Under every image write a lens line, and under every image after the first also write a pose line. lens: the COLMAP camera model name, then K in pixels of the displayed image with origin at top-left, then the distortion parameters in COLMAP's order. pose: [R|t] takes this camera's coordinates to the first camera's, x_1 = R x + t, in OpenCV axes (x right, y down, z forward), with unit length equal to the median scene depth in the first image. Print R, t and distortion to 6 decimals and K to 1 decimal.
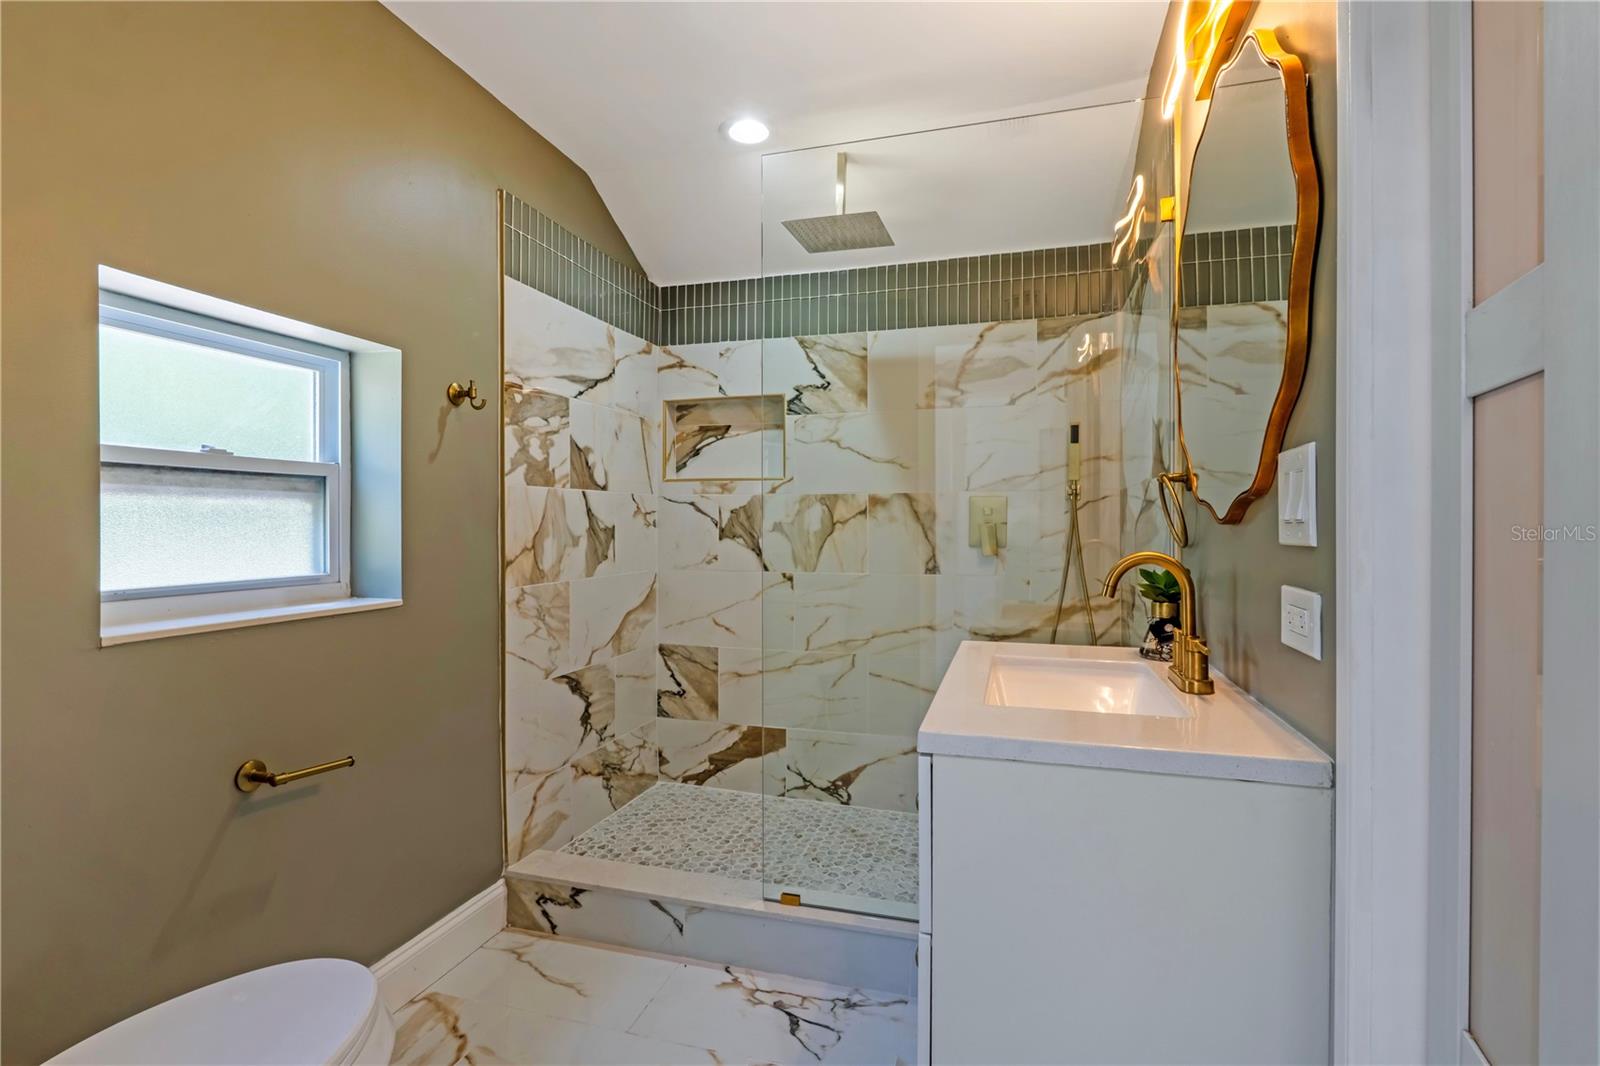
lens RADIAL K [[749.6, 0, 800.0], [0, 749.6, 533.0], [0, 0, 1]] dist [-0.026475, -0.000220]
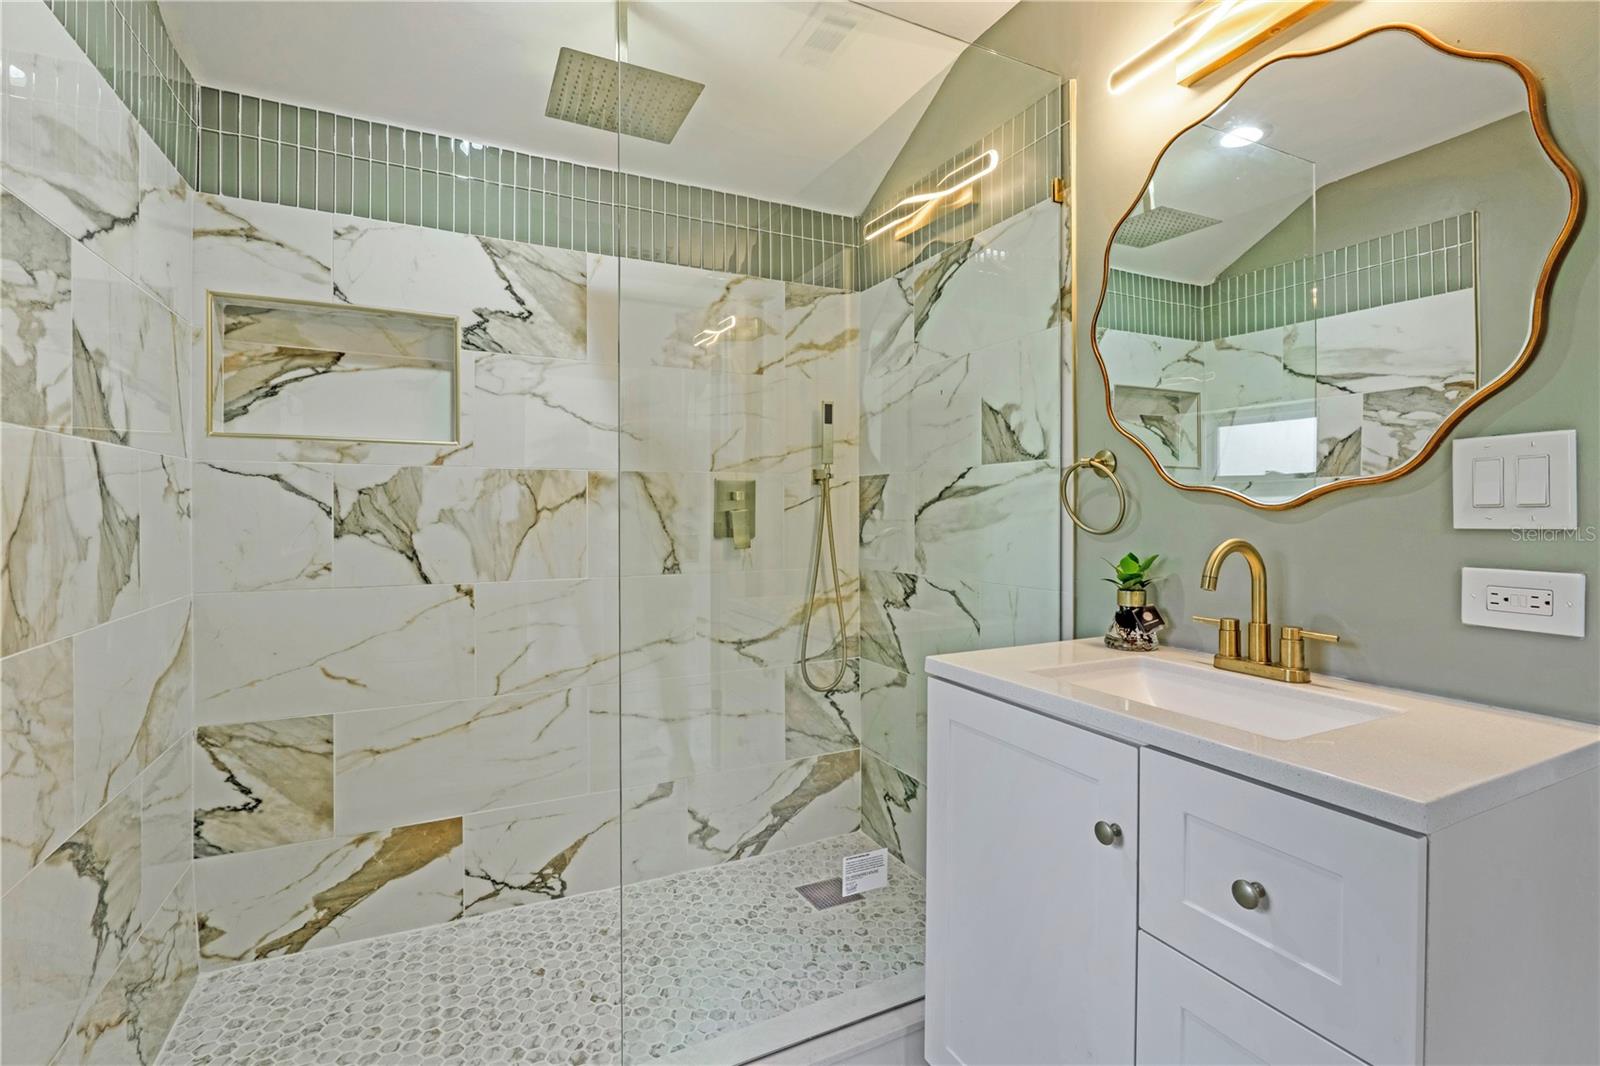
lens RADIAL K [[740.7, 0, 810.1], [0, 740.7, 520.7], [0, 0, 1]] dist [-0.004558, -0.000987]
pose [[0.722144, -0.010812, 0.691658, -0.254145], [0.011376, 0.999928, 0.003753, -0.002826], [-0.691649, 0.005158, 0.722215, 0.308591]]
